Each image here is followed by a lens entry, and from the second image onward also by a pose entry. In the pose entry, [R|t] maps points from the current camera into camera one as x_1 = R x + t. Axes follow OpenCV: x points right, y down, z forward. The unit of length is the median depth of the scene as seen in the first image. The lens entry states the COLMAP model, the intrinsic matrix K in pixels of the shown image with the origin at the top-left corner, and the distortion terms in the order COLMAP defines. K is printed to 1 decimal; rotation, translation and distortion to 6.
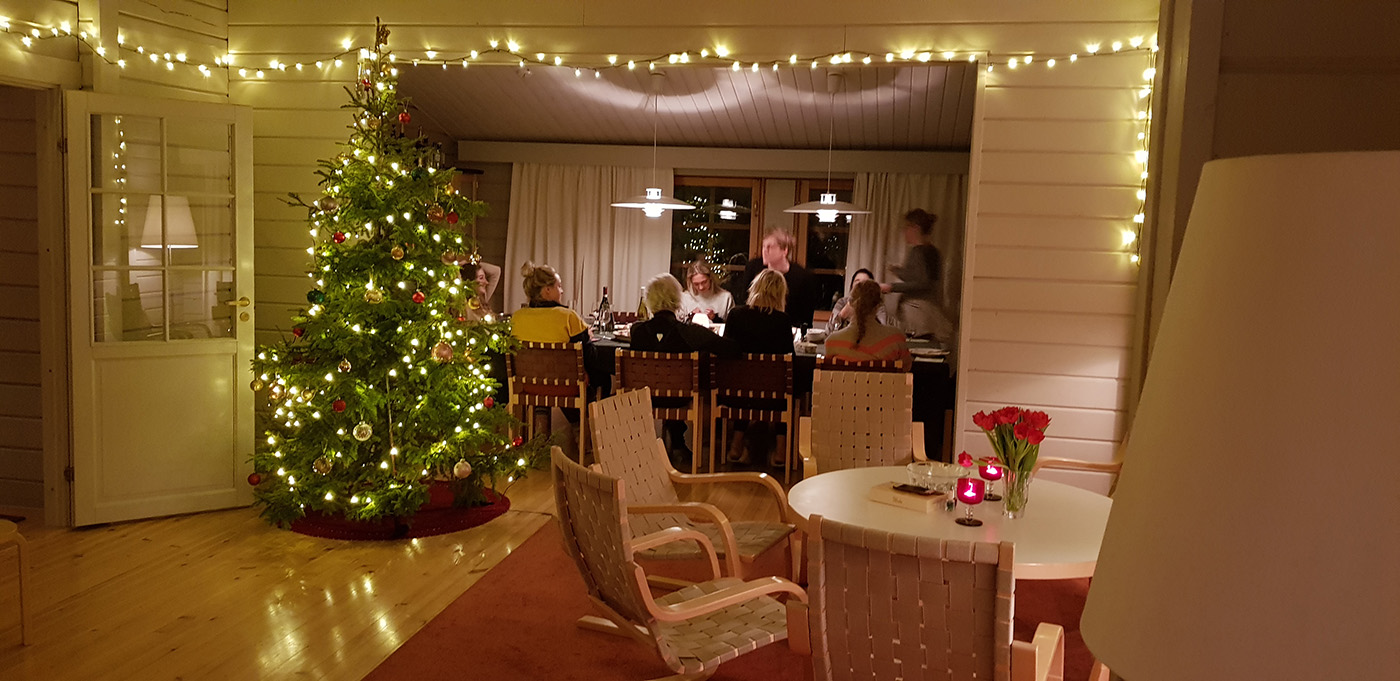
lens RADIAL K [[1082.3, 0, 695.3], [0, 1082.3, 388.3], [0, 0, 1]] dist [0.087563, -0.149740]
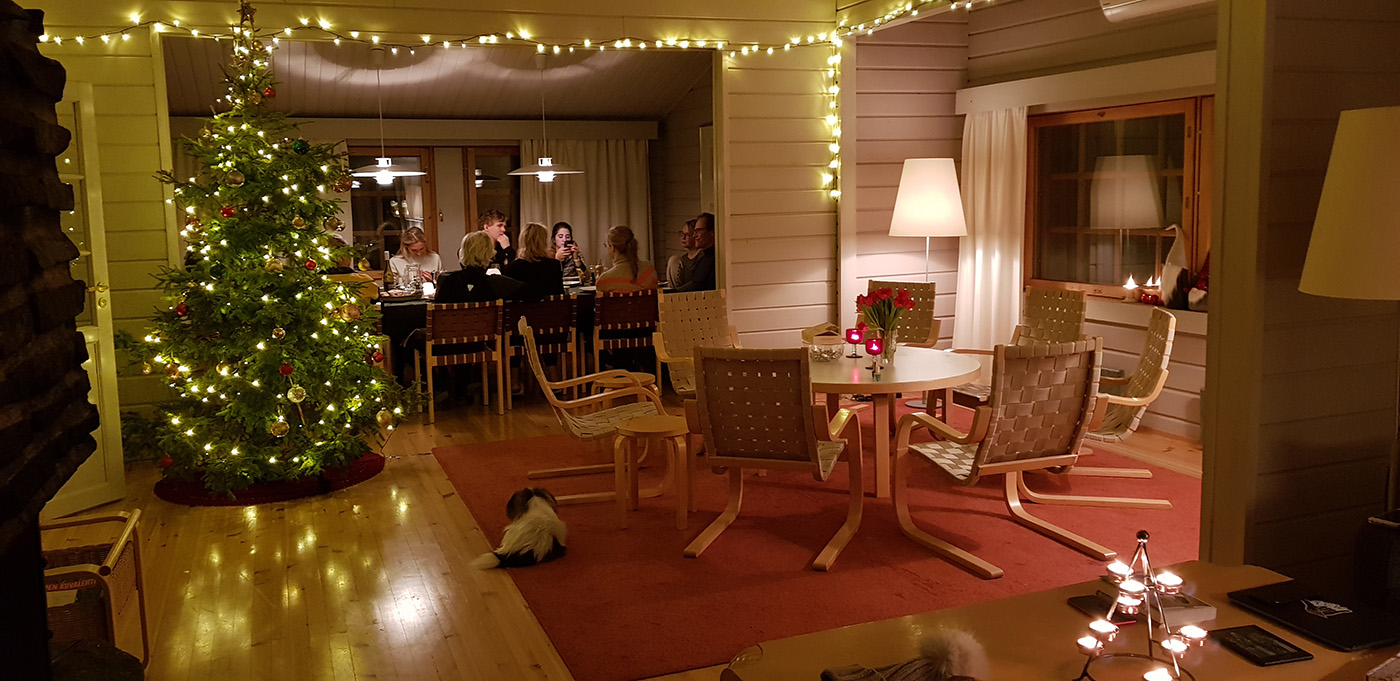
lens RADIAL K [[1082.3, 0, 695.3], [0, 1082.3, 388.3], [0, 0, 1]] dist [0.087563, -0.149740]
pose [[0.847487, -0.143782, 0.510972, -0.480412], [0.130800, 0.989500, 0.061493, 0.018514], [-0.514448, 0.014721, 0.857395, -0.094398]]
